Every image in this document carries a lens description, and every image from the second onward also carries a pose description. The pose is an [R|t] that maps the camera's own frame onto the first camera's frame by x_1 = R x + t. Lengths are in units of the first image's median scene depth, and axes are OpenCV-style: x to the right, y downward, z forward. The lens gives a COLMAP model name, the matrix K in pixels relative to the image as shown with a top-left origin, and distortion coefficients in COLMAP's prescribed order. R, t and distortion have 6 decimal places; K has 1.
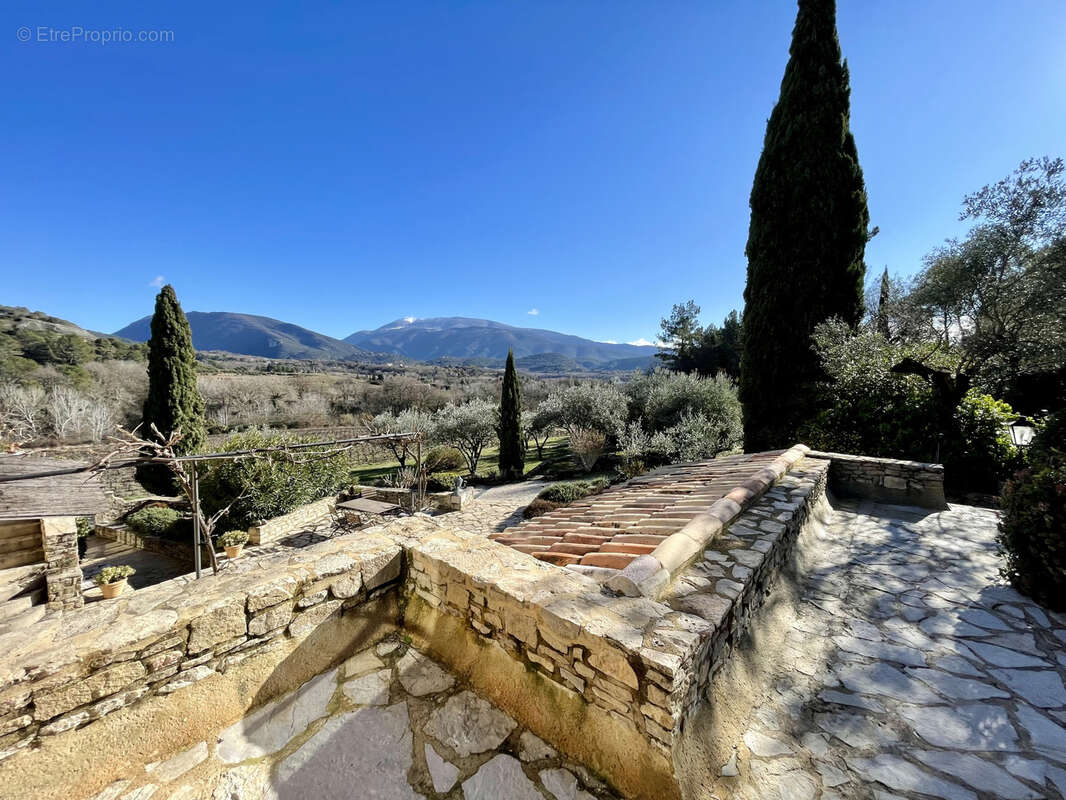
lens RADIAL K [[431.5, 0, 533.1], [0, 431.5, 402.8], [0, 0, 1]] dist [-0.001106, -0.001018]
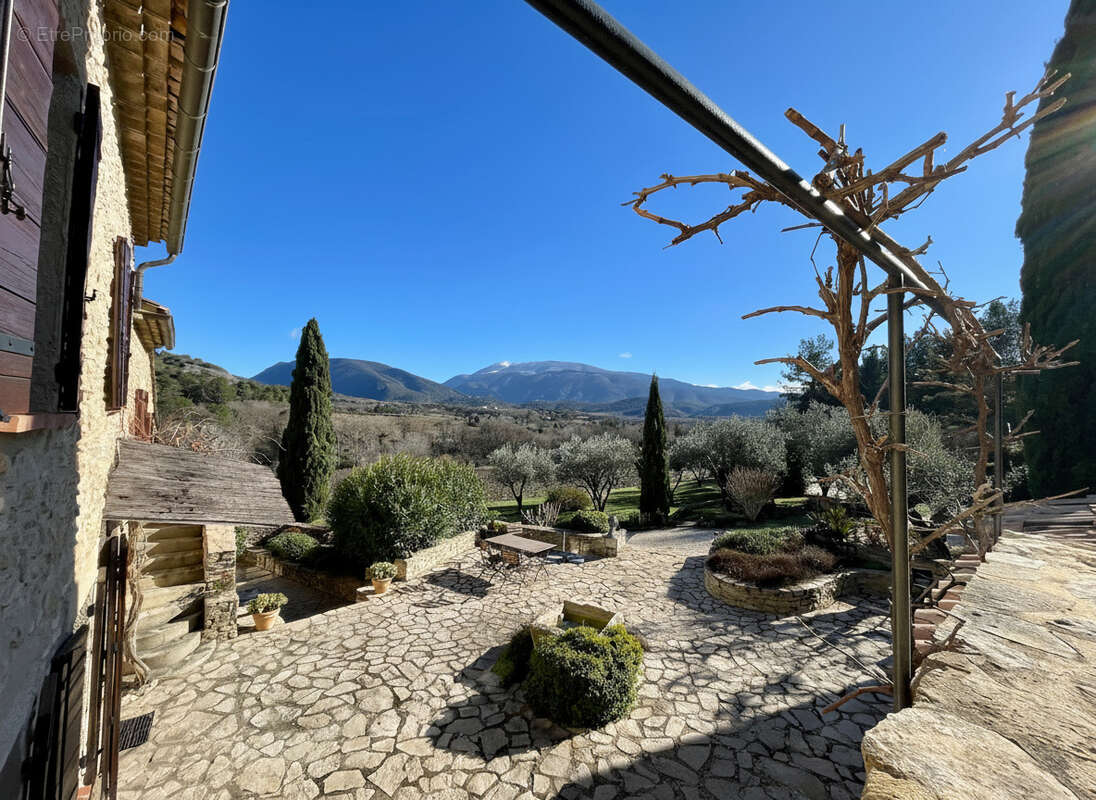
lens RADIAL K [[443.0, 0, 549.7], [0, 443.0, 402.2], [0, 0, 1]] dist [-0.005798, 0.000798]
pose [[0.985059, 0.007160, -0.172066, -0.075325], [-0.024807, 0.994614, -0.100632, 0.020086], [0.170419, 0.103397, 0.979932, 0.050381]]
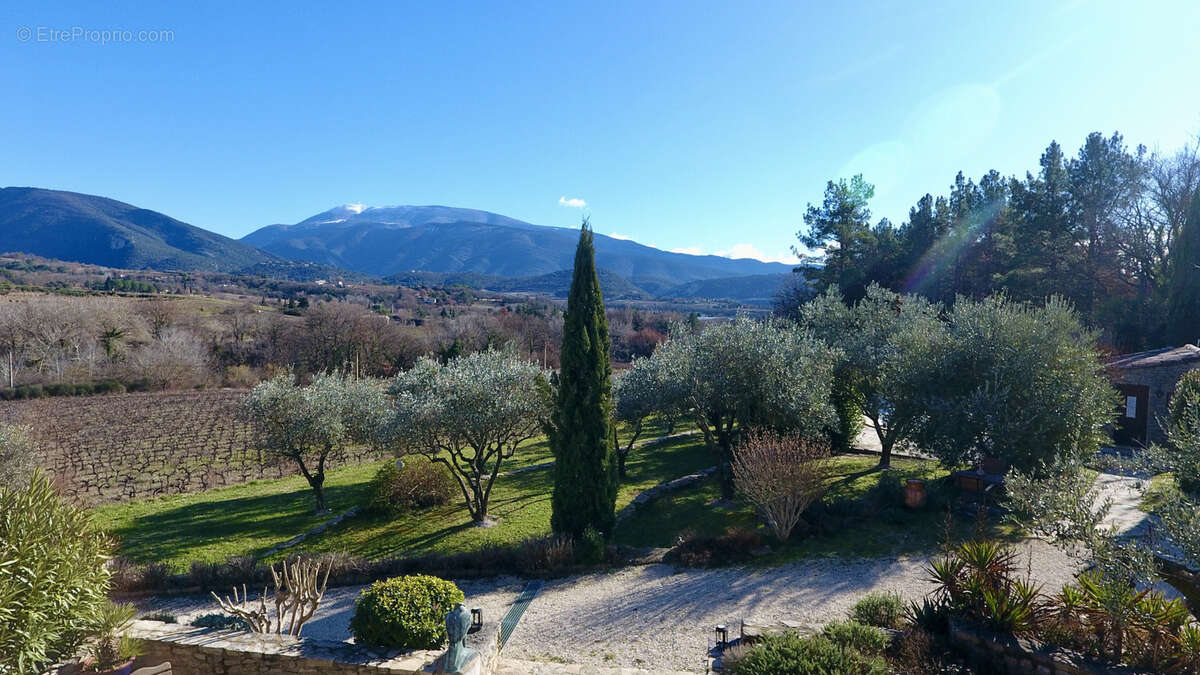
lens RADIAL K [[703.0, 0, 607.7], [0, 703.0, 345.9], [0, 0, 1]] dist [-0.008635, 0.001712]
pose [[0.997673, 0.011453, 0.067210, -0.052113], [-0.011145, 0.999926, -0.004950, -0.008485], [-0.067262, 0.004190, 0.997727, 0.248565]]
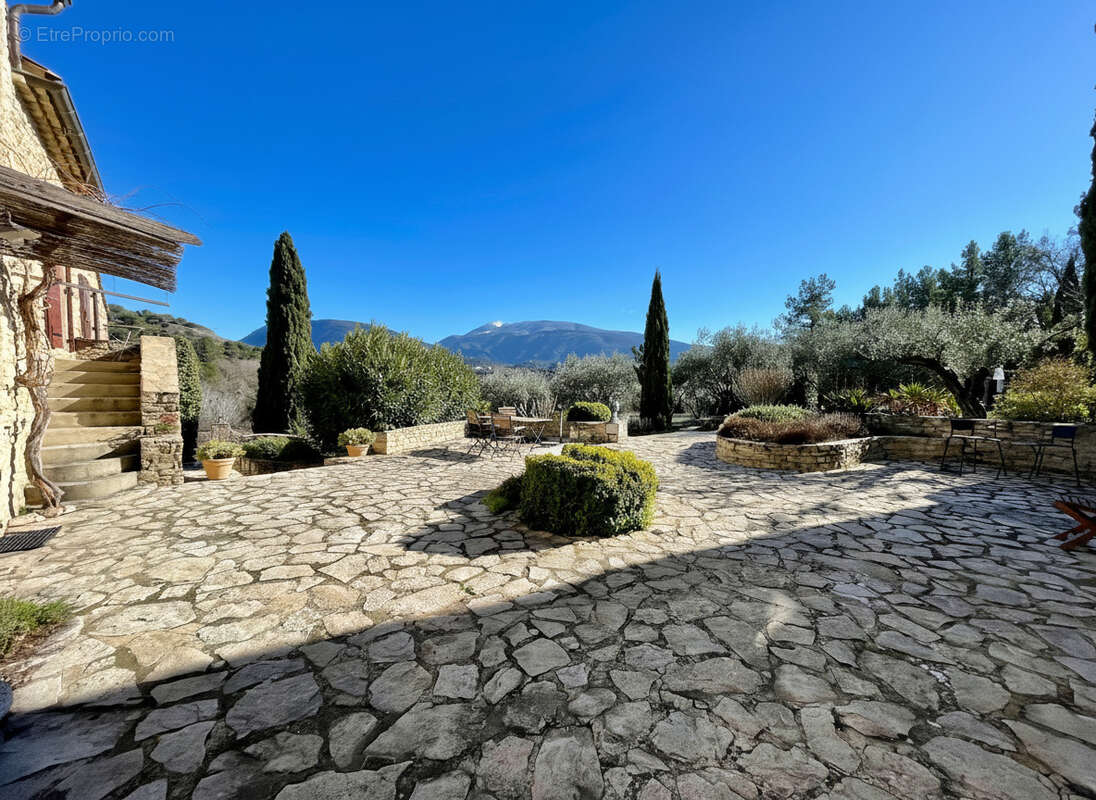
lens RADIAL K [[443.0, 0, 549.6], [0, 443.0, 403.4], [0, 0, 1]] dist [-0.005798, 0.000798]
pose [[0.987384, 0.012639, -0.157838, -0.082566], [-0.014458, 0.999842, -0.010380, 0.094199], [0.157682, 0.012531, 0.987410, 0.095713]]
